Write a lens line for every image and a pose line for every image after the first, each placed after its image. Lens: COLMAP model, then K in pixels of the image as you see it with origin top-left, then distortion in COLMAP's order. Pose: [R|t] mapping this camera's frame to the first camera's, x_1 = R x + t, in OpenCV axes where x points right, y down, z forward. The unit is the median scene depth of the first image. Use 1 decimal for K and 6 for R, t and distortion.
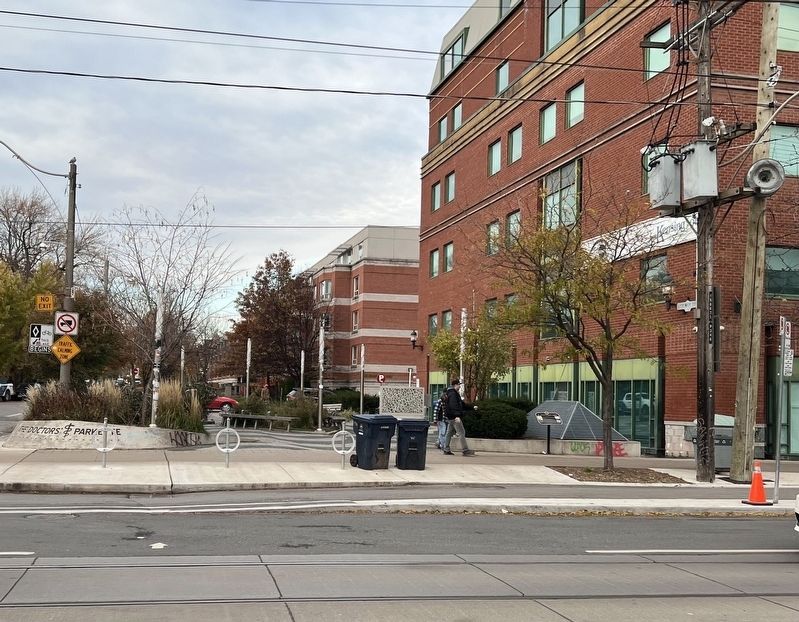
lens RADIAL K [[1075.9, 0, 399.5], [0, 1075.9, 311.0], [0, 0, 1]] dist [-0.012311, -0.067992]
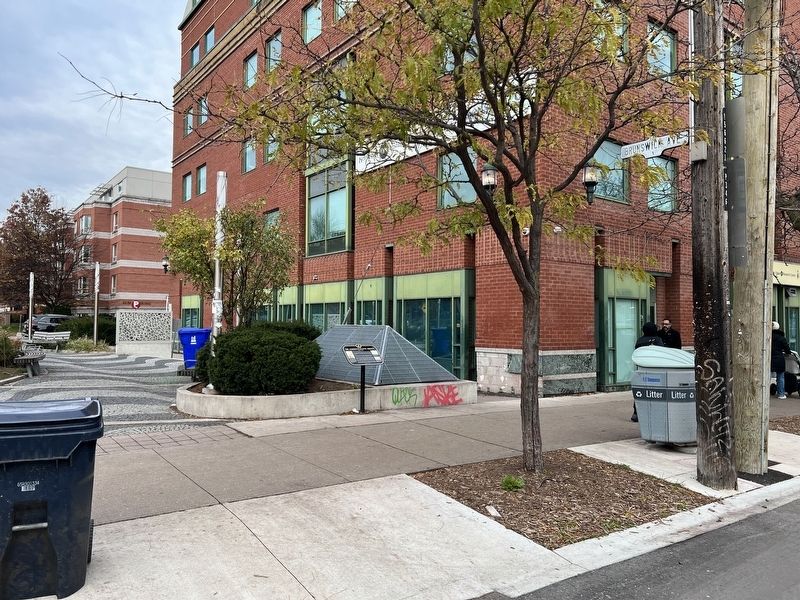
lens RADIAL K [[776.2, 0, 400.7], [0, 776.2, 287.6], [0, 0, 1]] dist [0.058440, -0.000732]
pose [[0.957758, -0.002951, 0.287560, 0.015834], [-0.008172, 0.999264, 0.037474, 0.022366], [-0.287459, -0.038242, 0.957029, 0.286215]]
